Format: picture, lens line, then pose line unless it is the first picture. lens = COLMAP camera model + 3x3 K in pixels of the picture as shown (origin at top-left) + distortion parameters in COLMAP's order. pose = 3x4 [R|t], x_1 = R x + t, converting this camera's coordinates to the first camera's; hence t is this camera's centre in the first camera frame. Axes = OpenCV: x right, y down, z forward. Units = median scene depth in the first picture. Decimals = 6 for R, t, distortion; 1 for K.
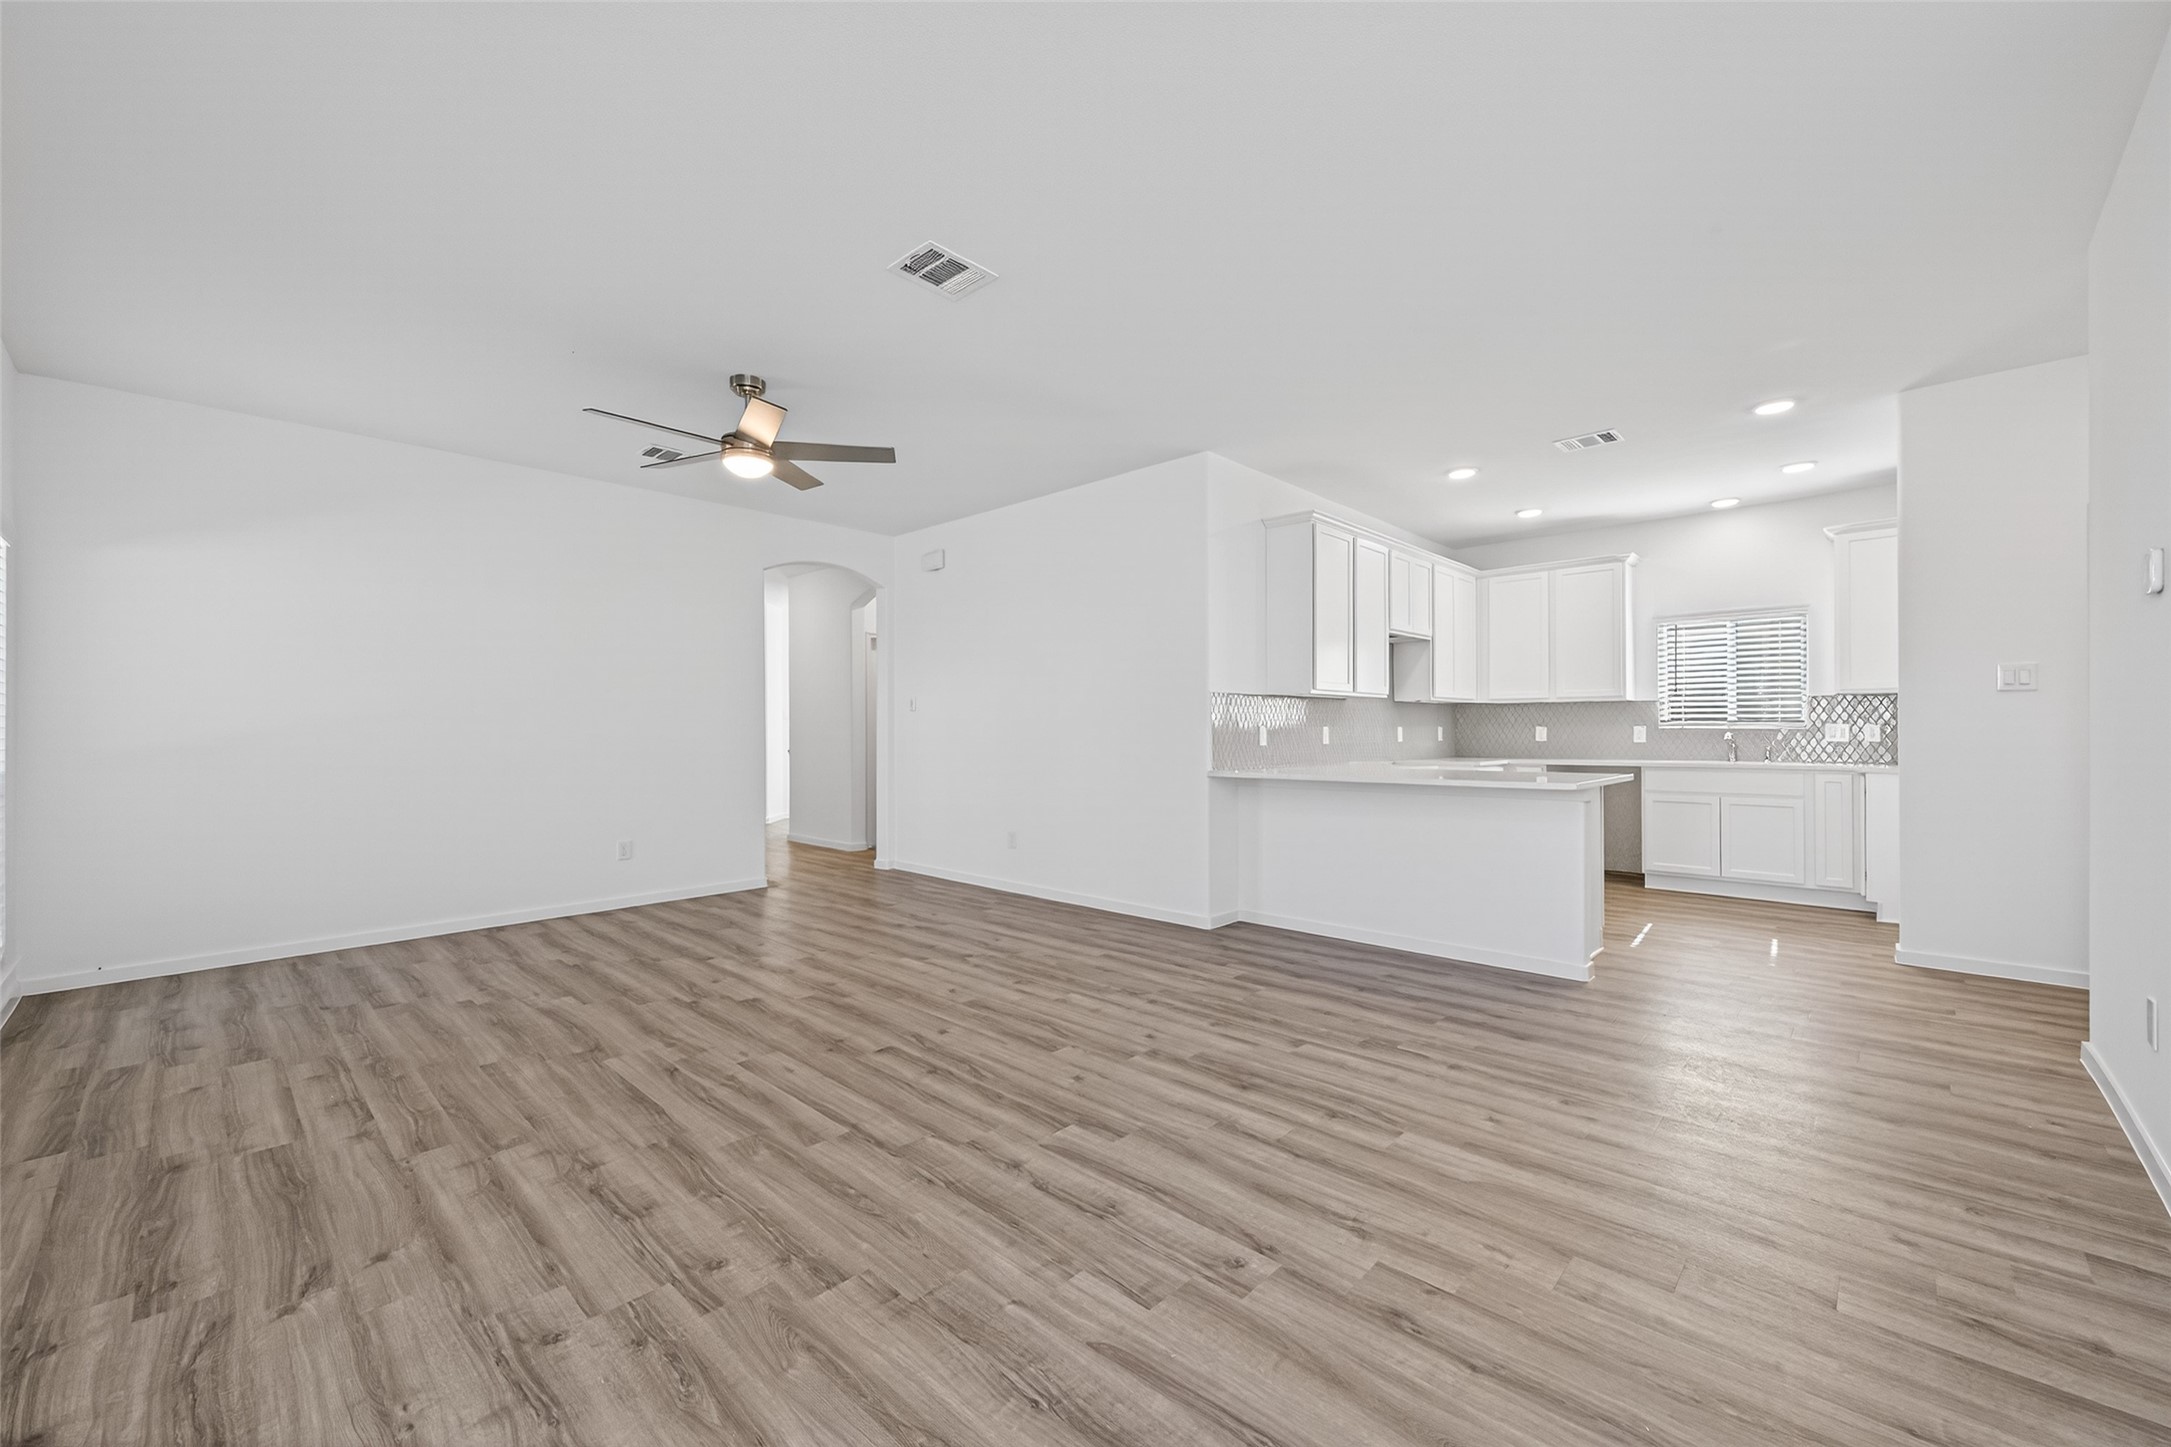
lens RADIAL K [[846.5, 0, 1091.6], [0, 846.5, 731.0], [0, 0, 1]] dist [0.008091, 0.000129]
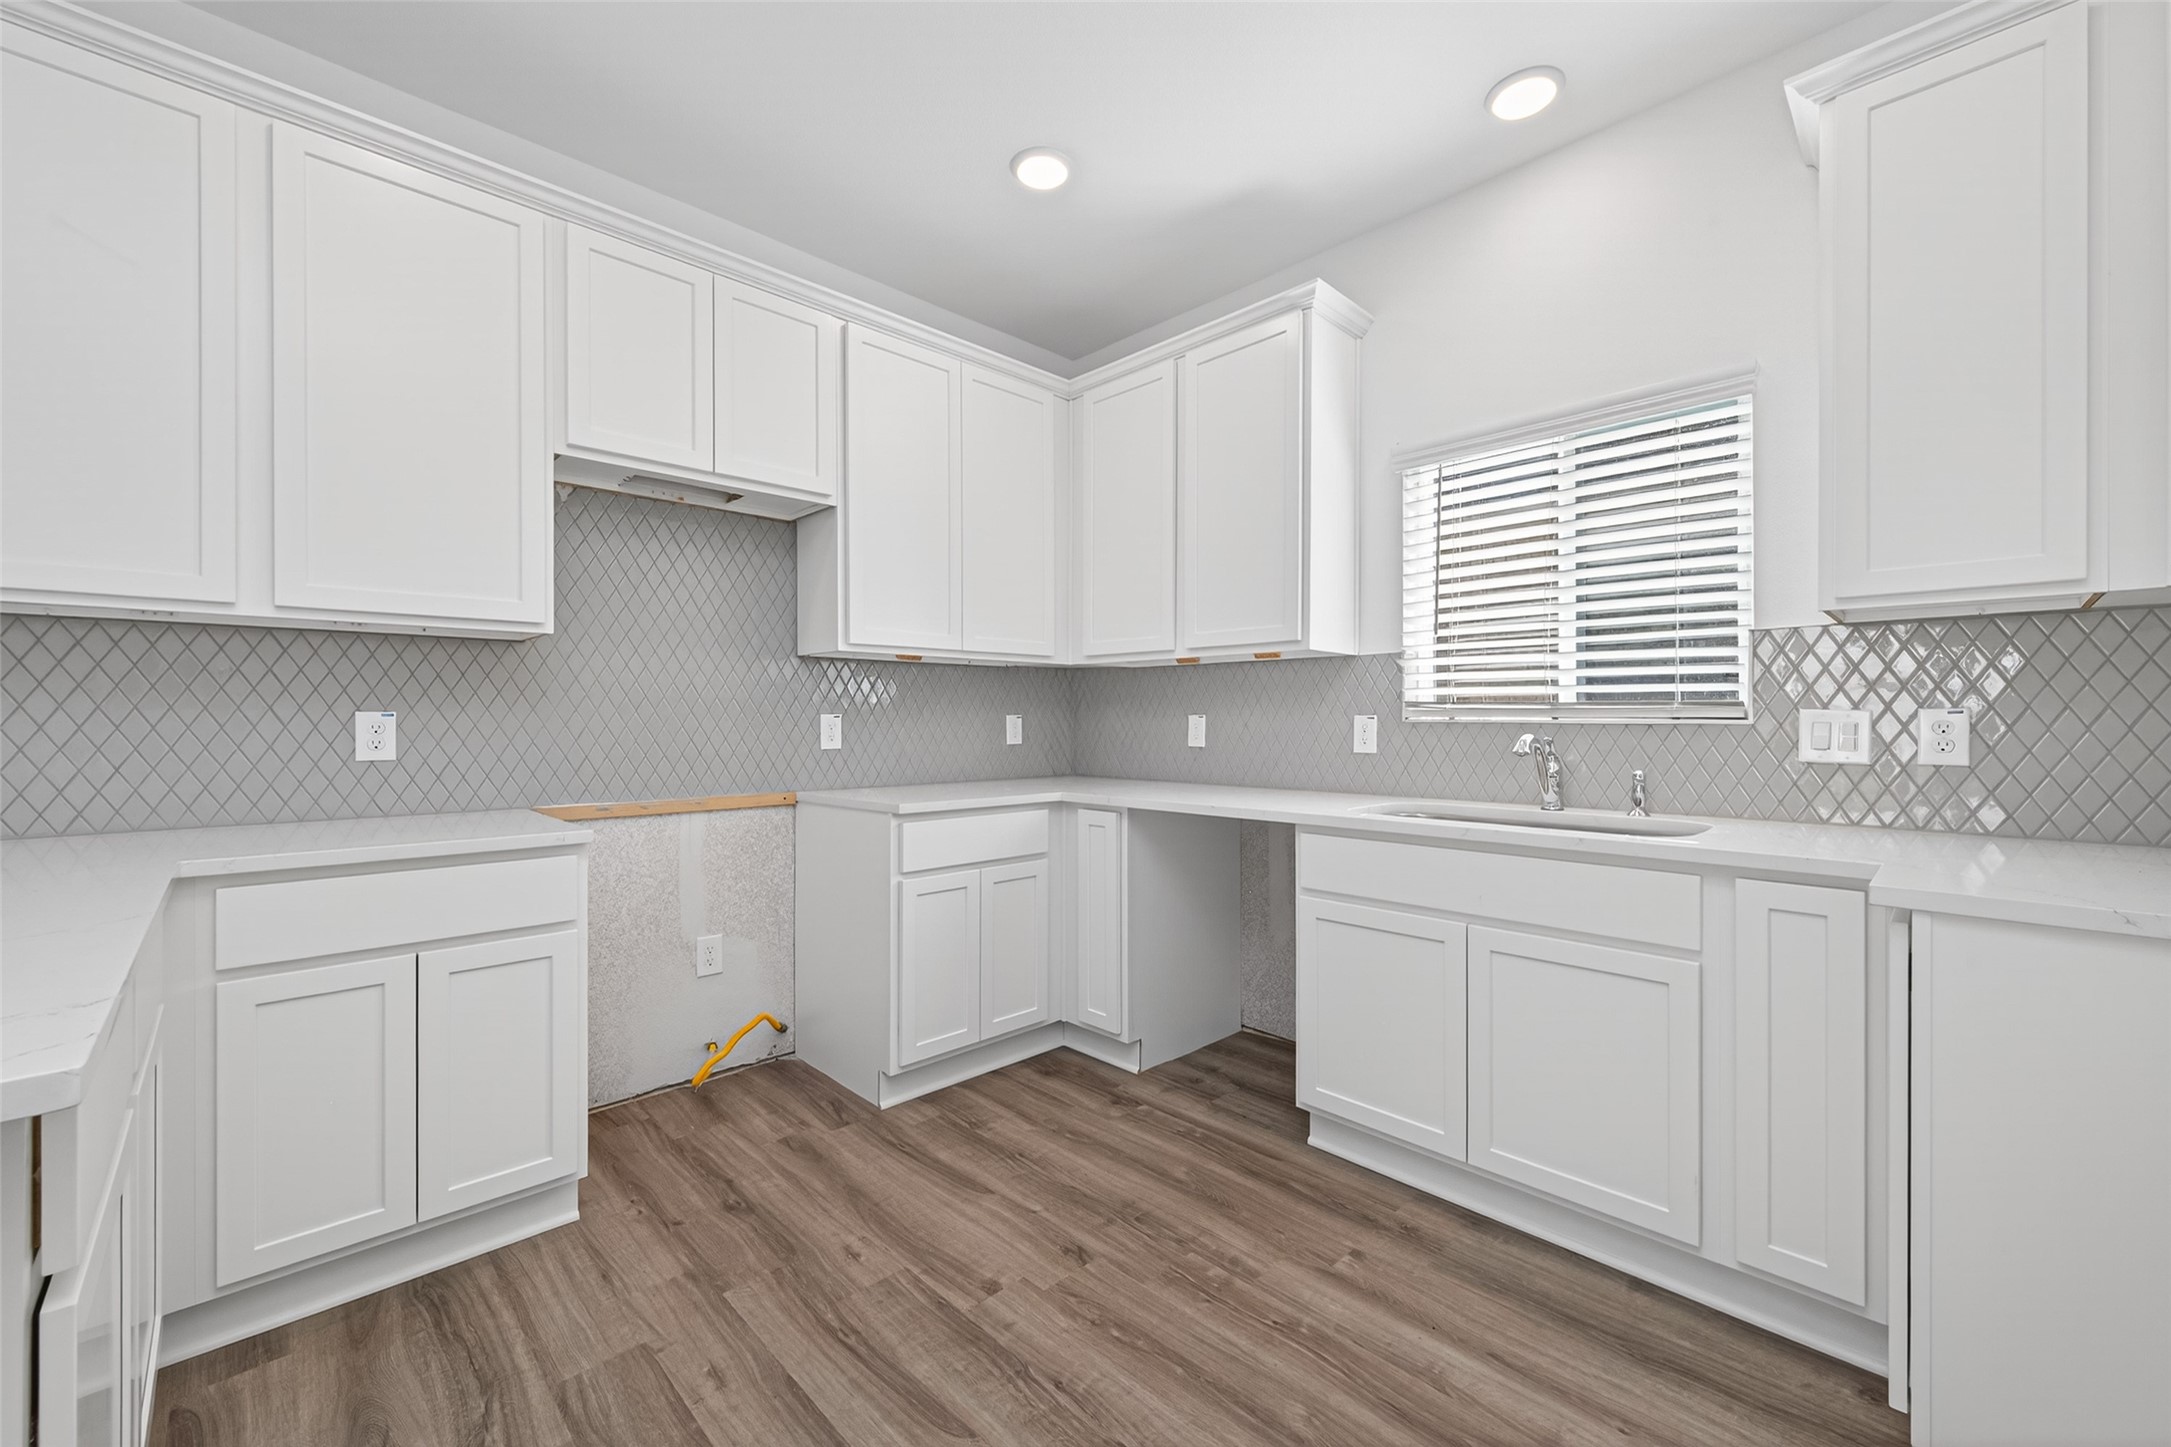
lens RADIAL K [[850.9, 0, 1084.2], [0, 850.9, 719.5], [0, 0, 1]] dist [0.010161, -0.000363]
pose [[0.999050, 0.005418, -0.043235, 0.342394], [-0.005423, 0.999985, 0.000006, -0.001693], [0.043234, 0.000228, 0.999065, 0.373835]]
